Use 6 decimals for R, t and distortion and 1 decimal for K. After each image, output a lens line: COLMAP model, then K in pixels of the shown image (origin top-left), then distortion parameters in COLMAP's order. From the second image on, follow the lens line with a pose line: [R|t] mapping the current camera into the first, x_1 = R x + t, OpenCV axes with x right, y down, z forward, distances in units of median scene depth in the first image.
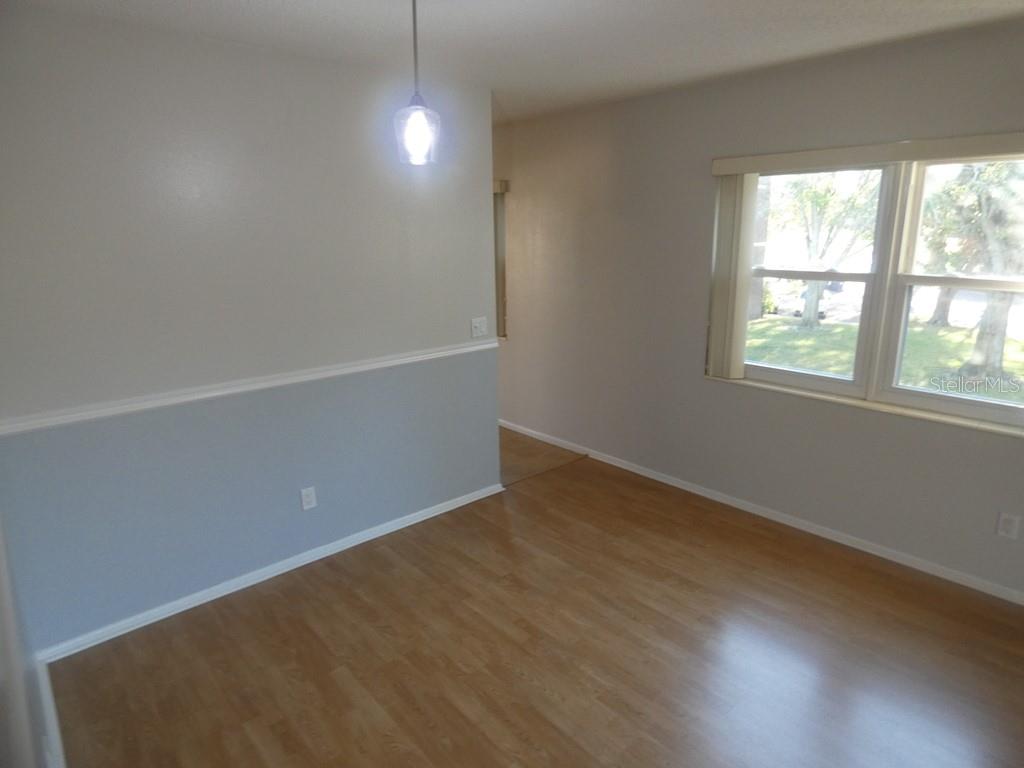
lens RADIAL K [[608.3, 0, 521.9], [0, 608.3, 382.6], [0, 0, 1]] dist [-0.001849, -0.001776]
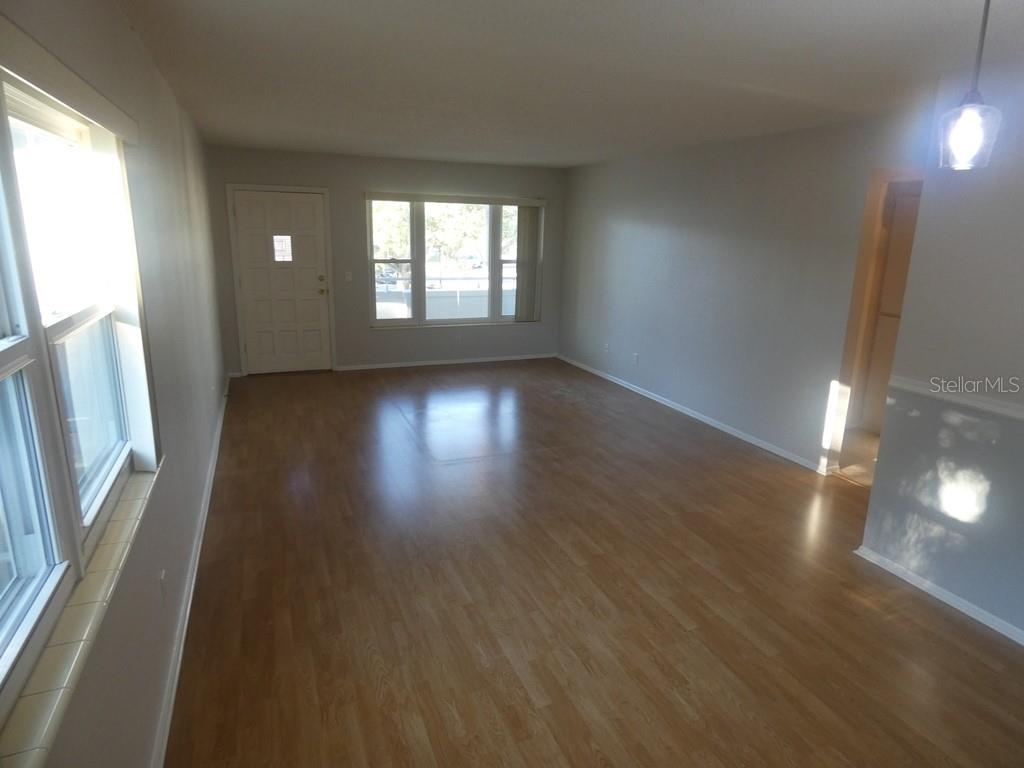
lens RADIAL K [[598.8, 0, 511.8], [0, 598.8, 393.9], [0, 0, 1]] dist [0.001762, 0.000585]
pose [[-0.939494, -0.100307, 0.327551, 0.118669], [0.074245, 0.873822, 0.480544, -0.429908], [-0.334424, 0.475787, -0.813503, 1.653346]]
